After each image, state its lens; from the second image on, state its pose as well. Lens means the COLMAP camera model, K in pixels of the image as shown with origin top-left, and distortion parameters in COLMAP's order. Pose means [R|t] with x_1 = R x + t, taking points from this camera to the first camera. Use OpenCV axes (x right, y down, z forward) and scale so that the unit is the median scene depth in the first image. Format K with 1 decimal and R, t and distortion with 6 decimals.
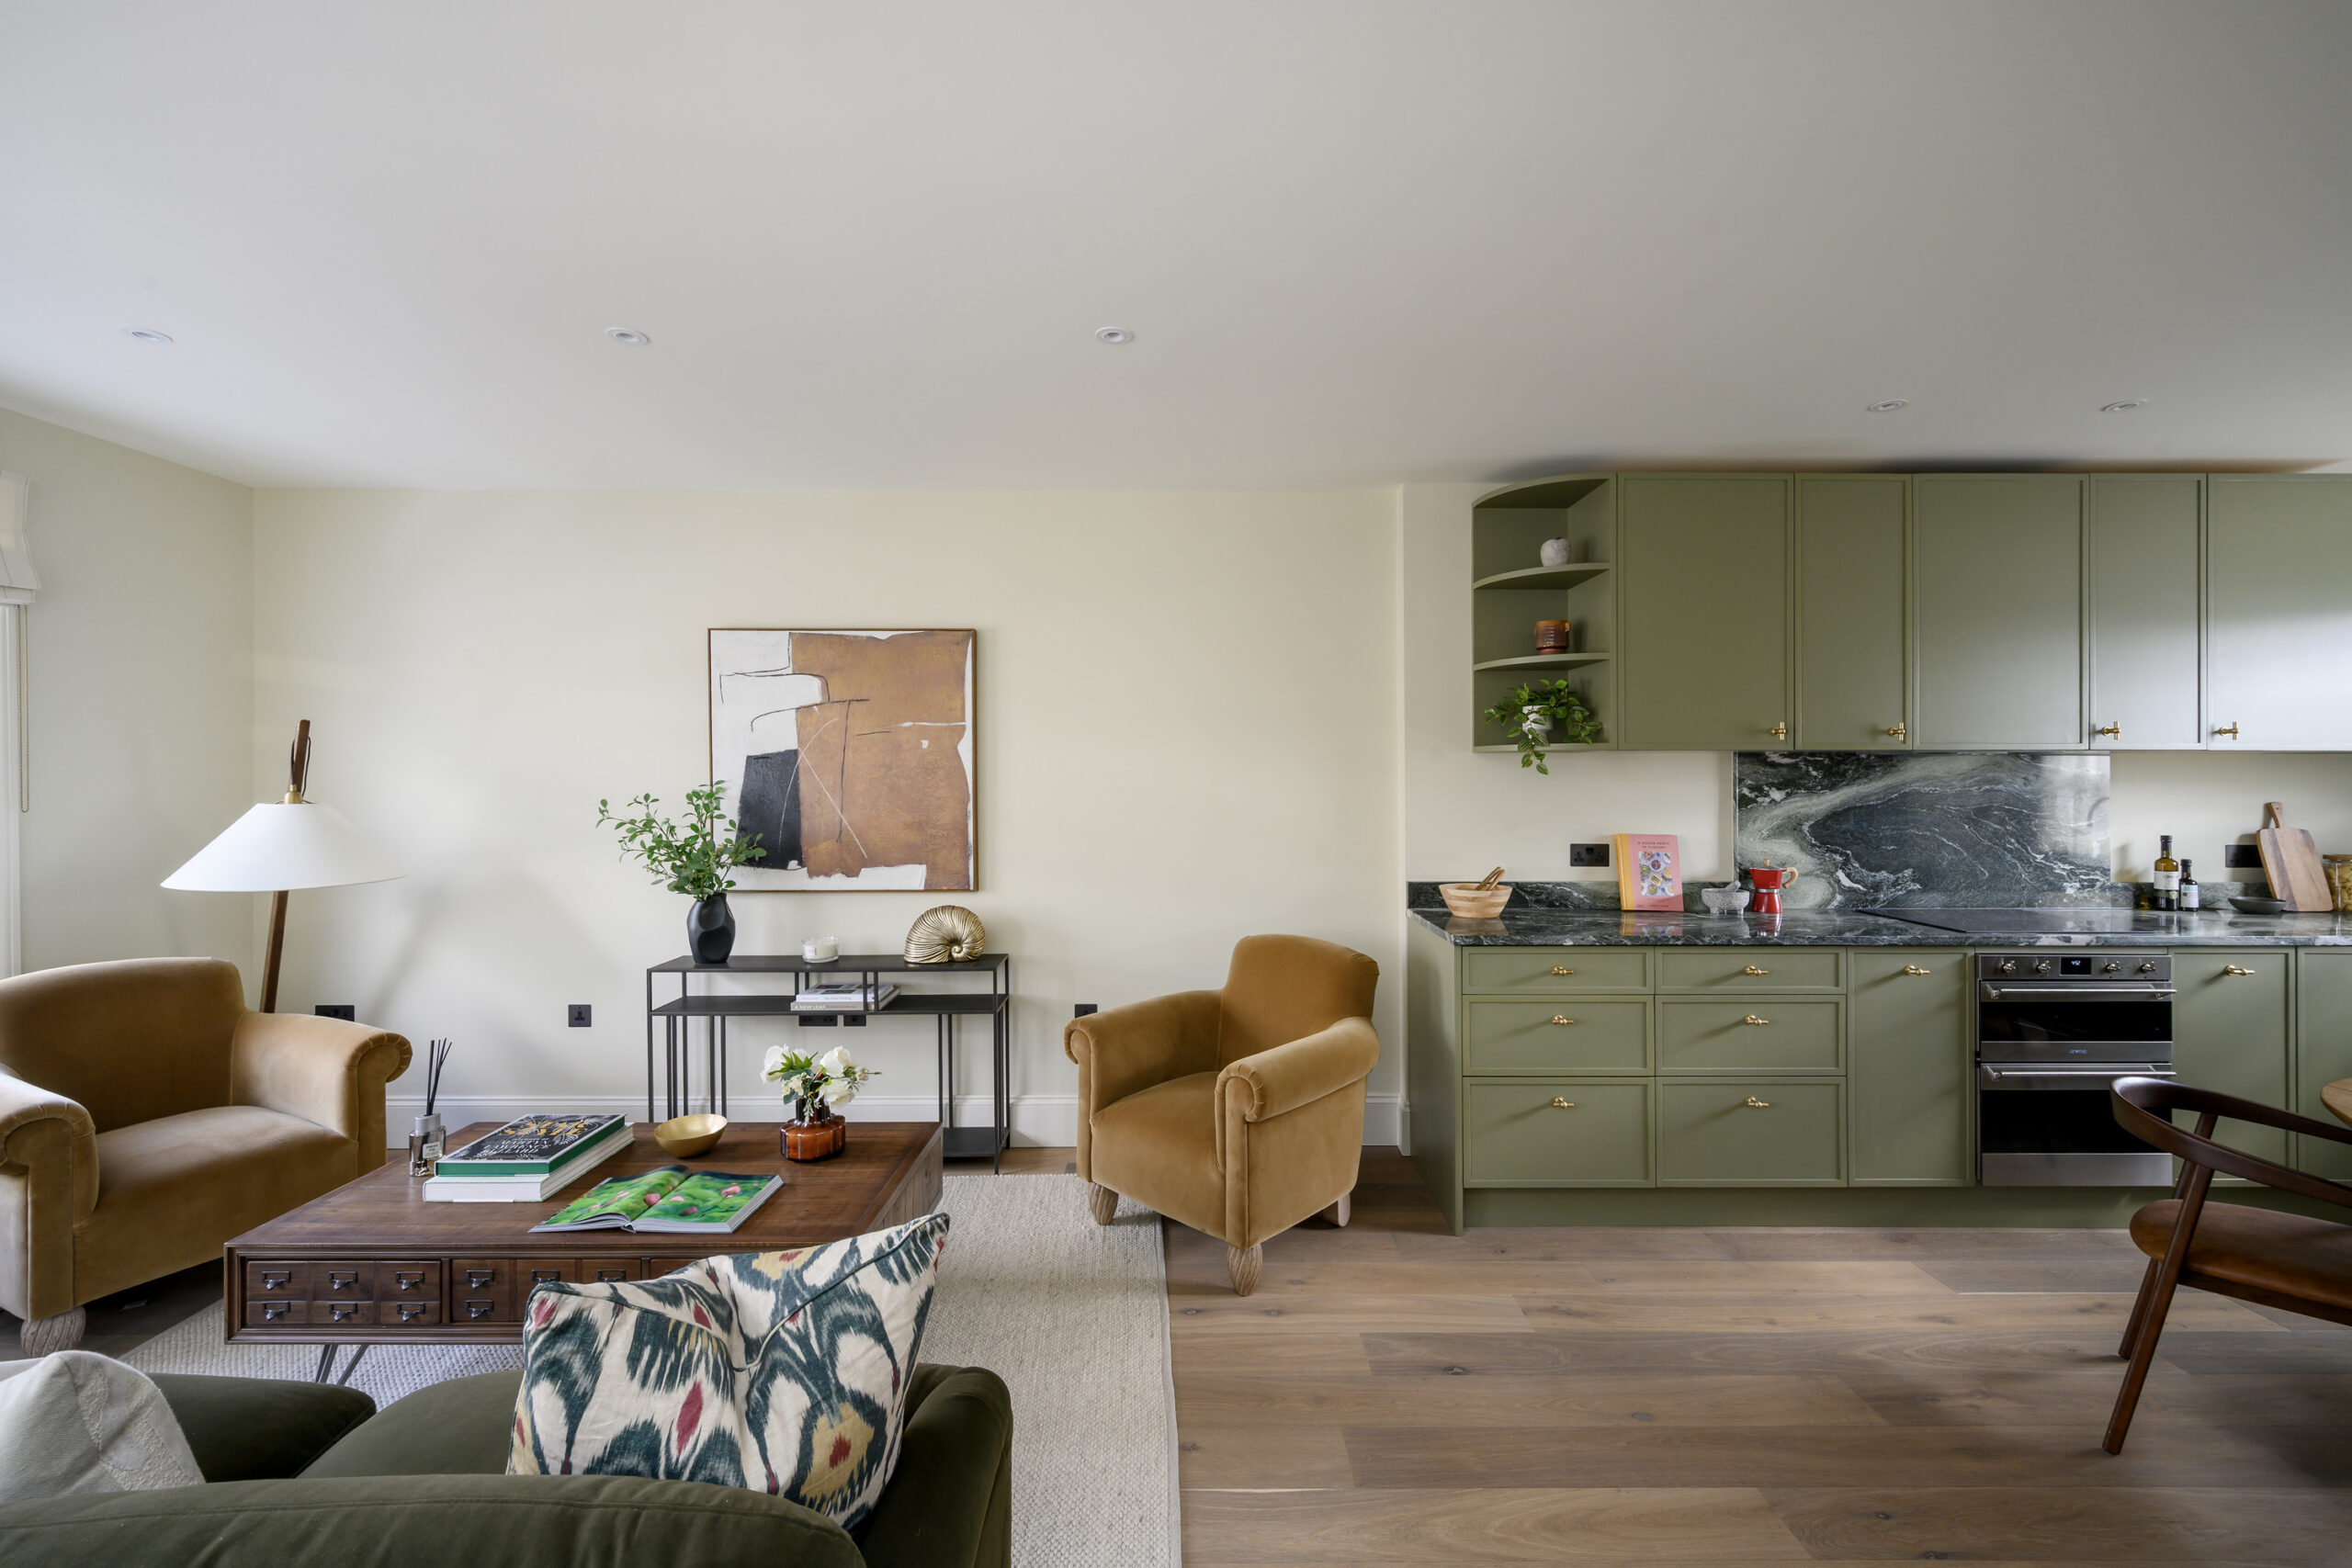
lens RADIAL K [[974.3, 0, 1180.2], [0, 974.3, 790.3], [0, 0, 1]] dist [0.003895, 0.000316]
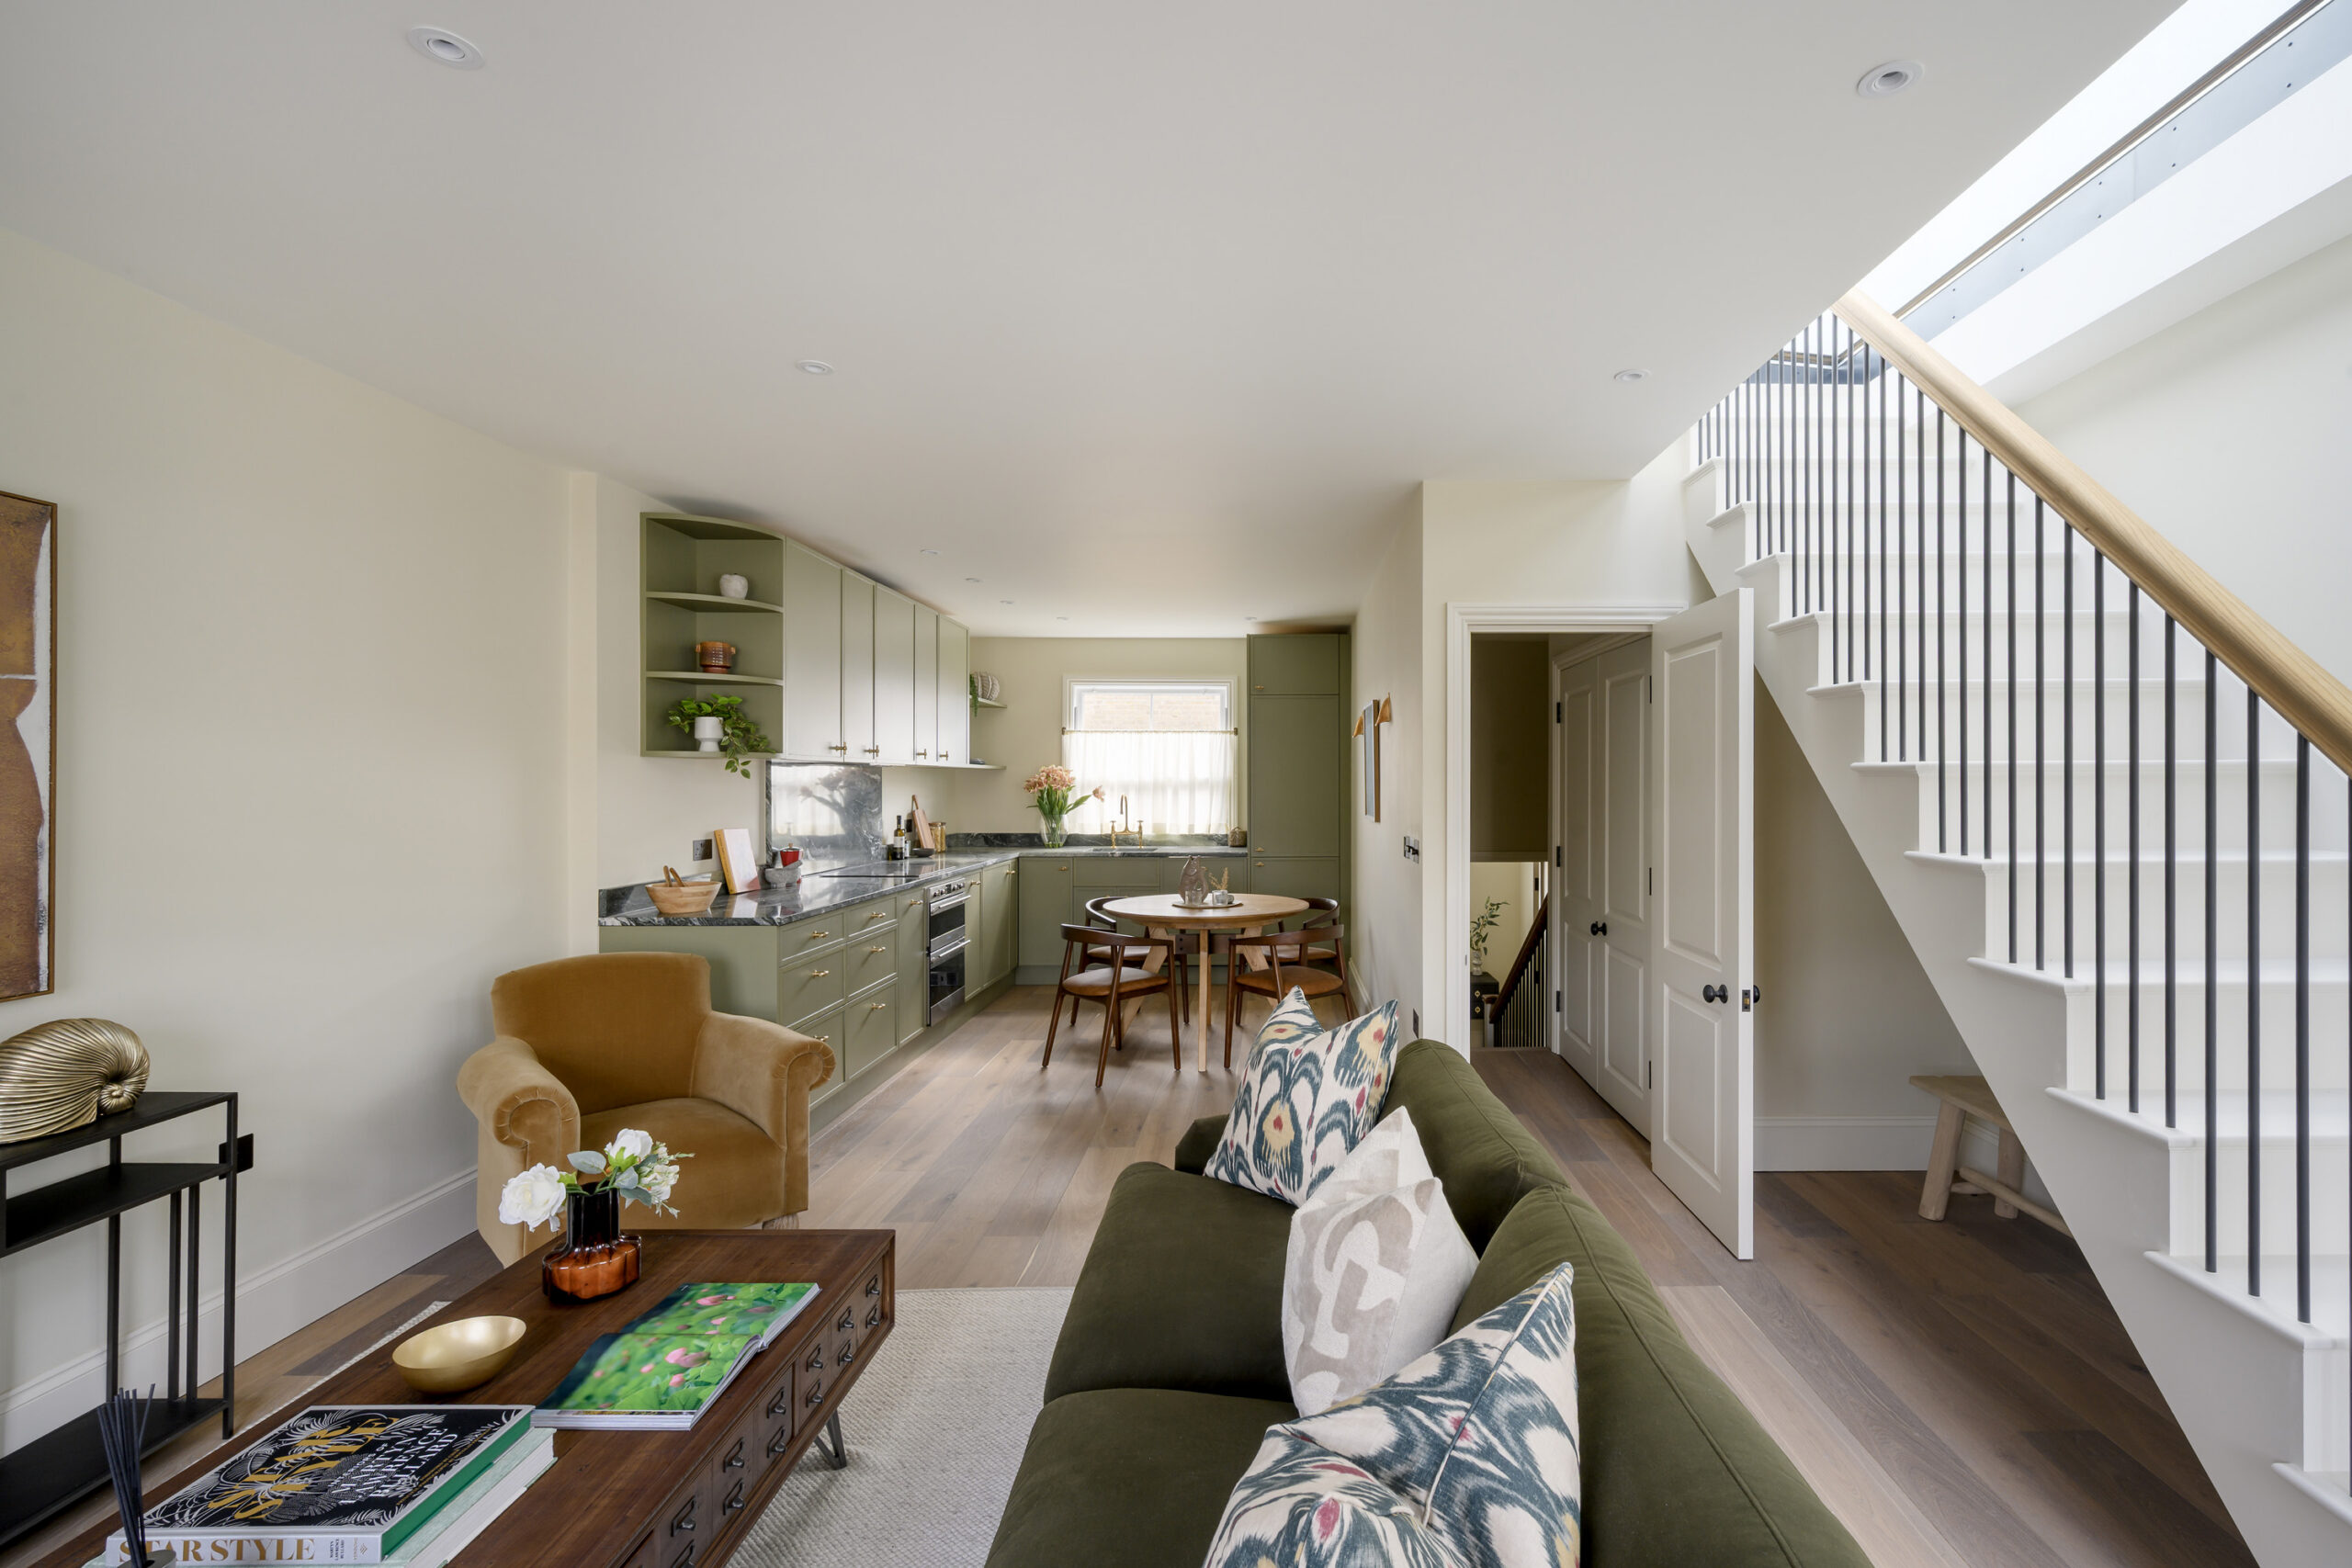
lens RADIAL K [[1049.0, 0, 1327.2], [0, 1049.0, 788.8], [0, 0, 1]] dist [0.000347, 0.000041]
pose [[-0.035819, -0.007222, 0.999332, -0.825046], [0.009738, 0.999924, 0.007575, -0.006192], [-0.999311, 0.010003, -0.035746, 0.323924]]
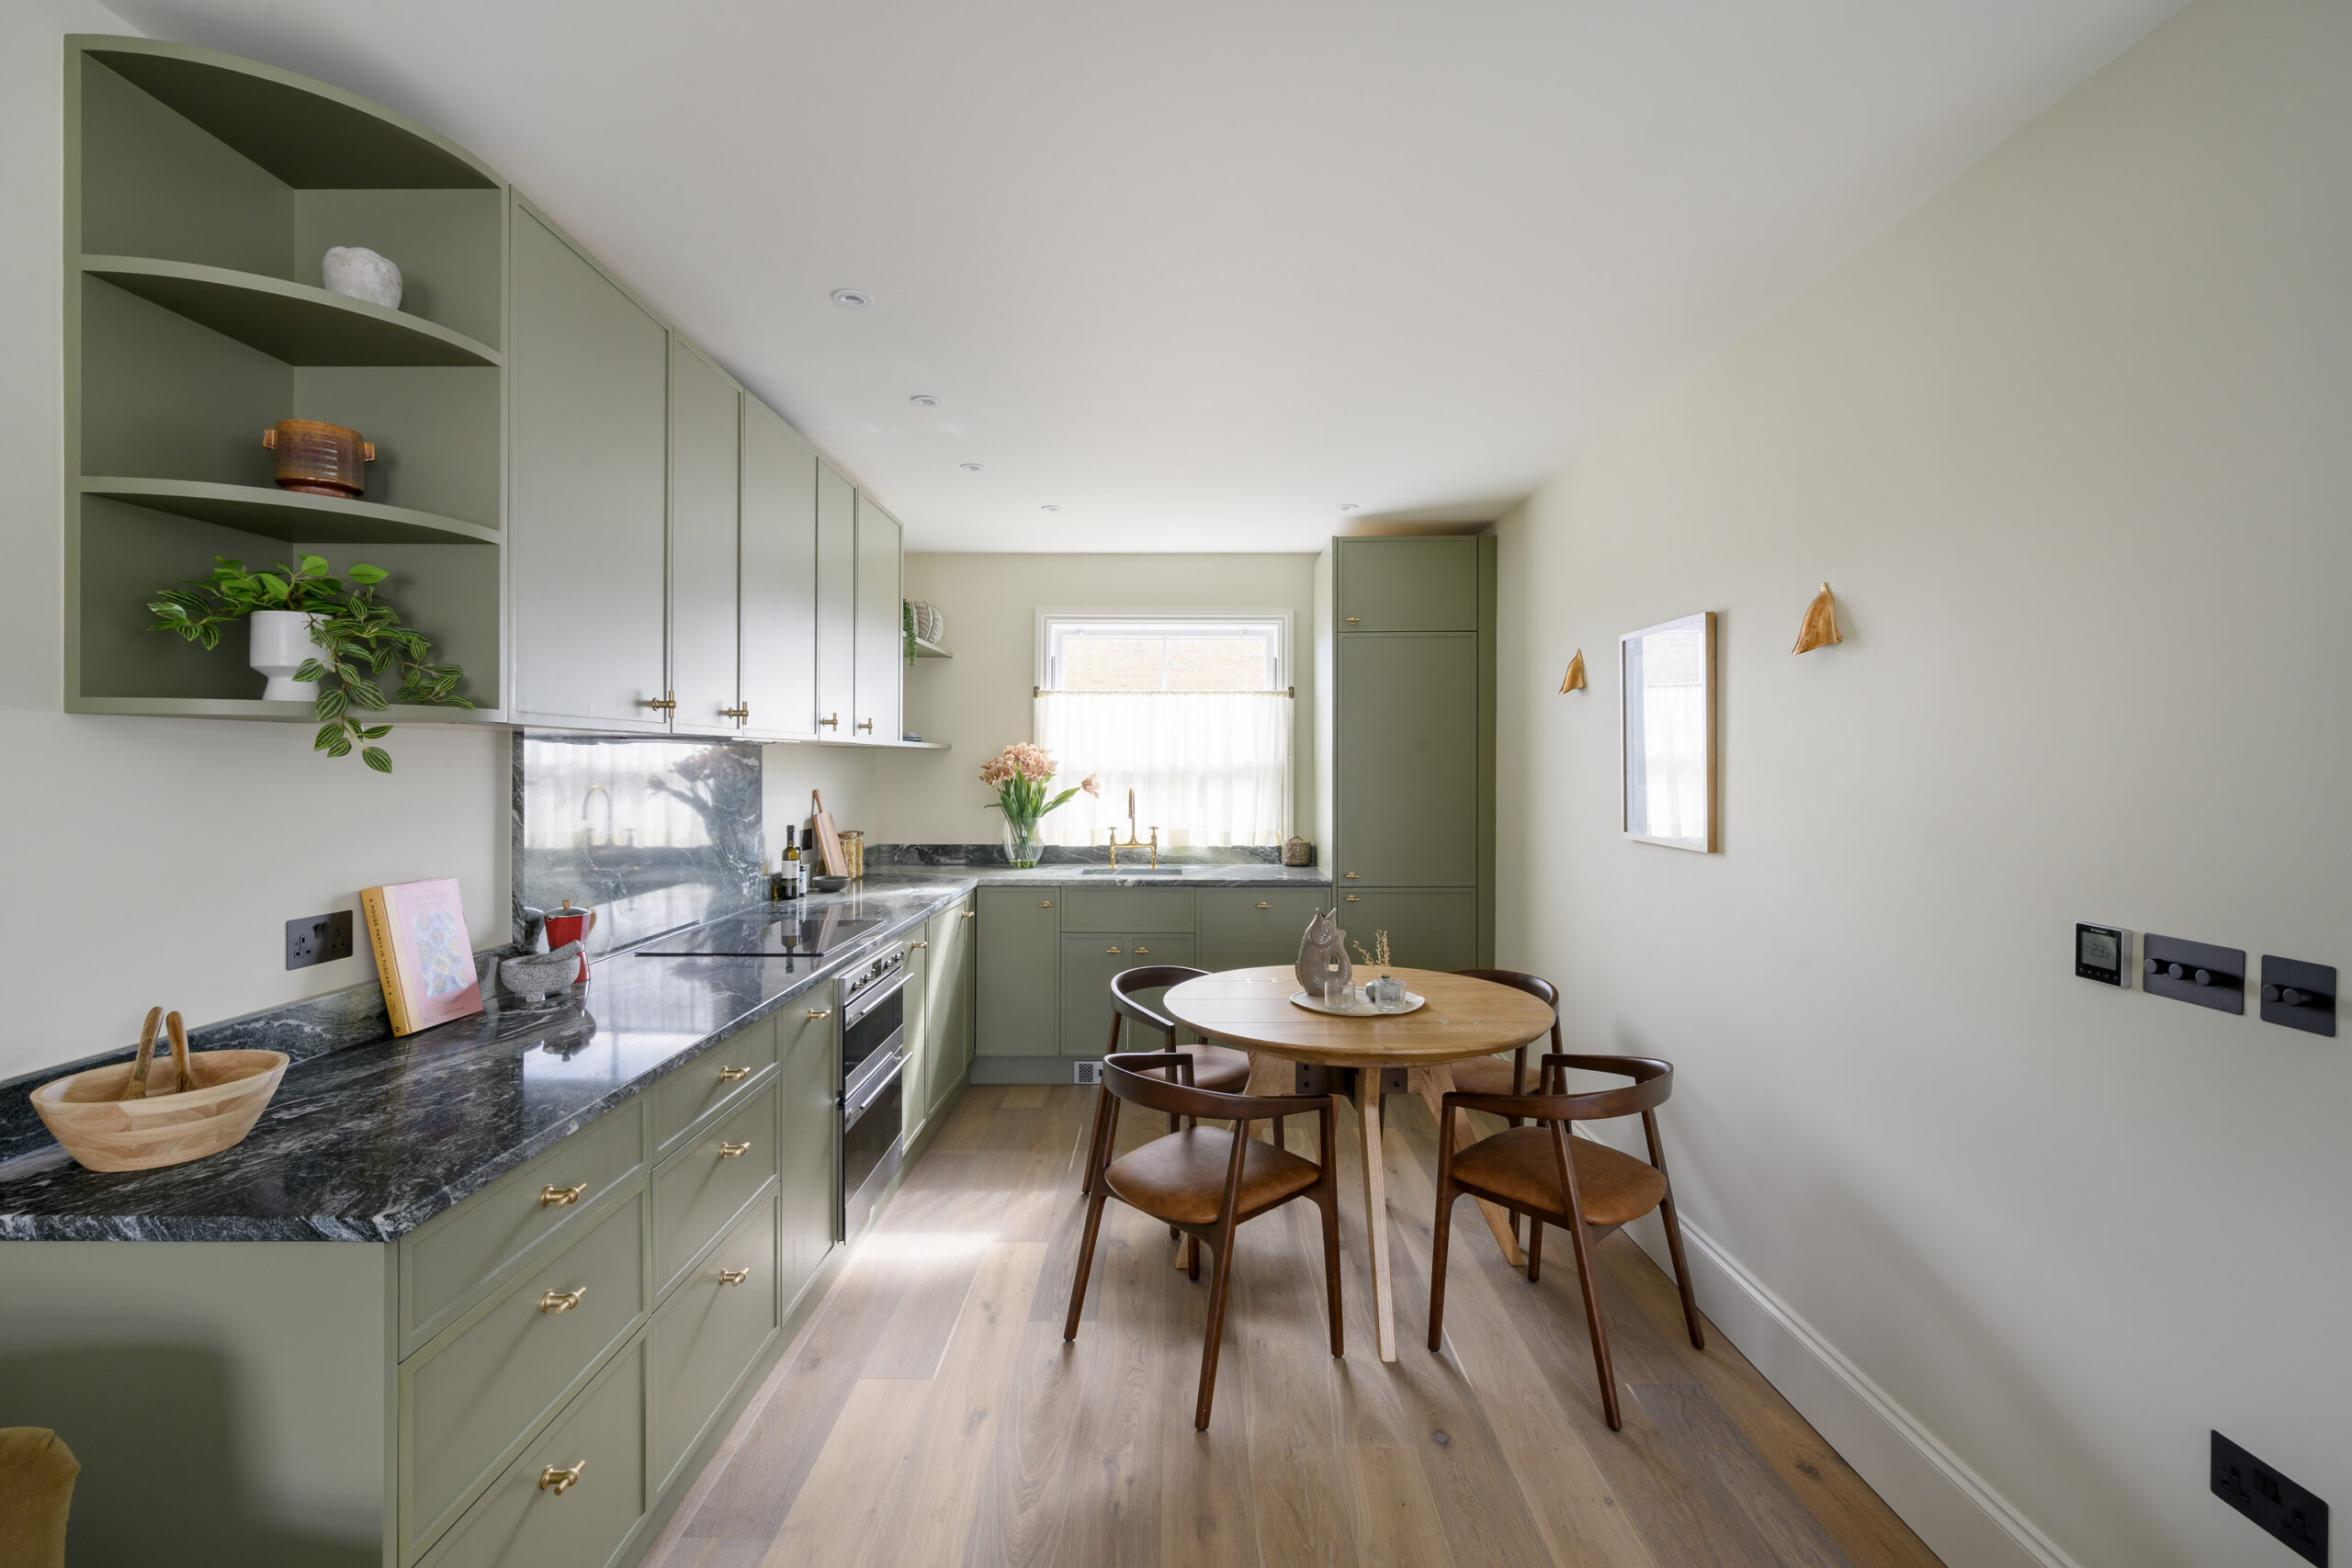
lens RADIAL K [[1064.7, 0, 1188.1], [0, 1064.7, 758.8], [0, 0, 1]] dist [0.000638, -0.000088]
pose [[0.003607, 0.002407, 0.999991, -0.099470], [0.009860, 0.999948, -0.002442, -0.016206], [-0.999945, 0.009869, 0.003583, 0.578837]]
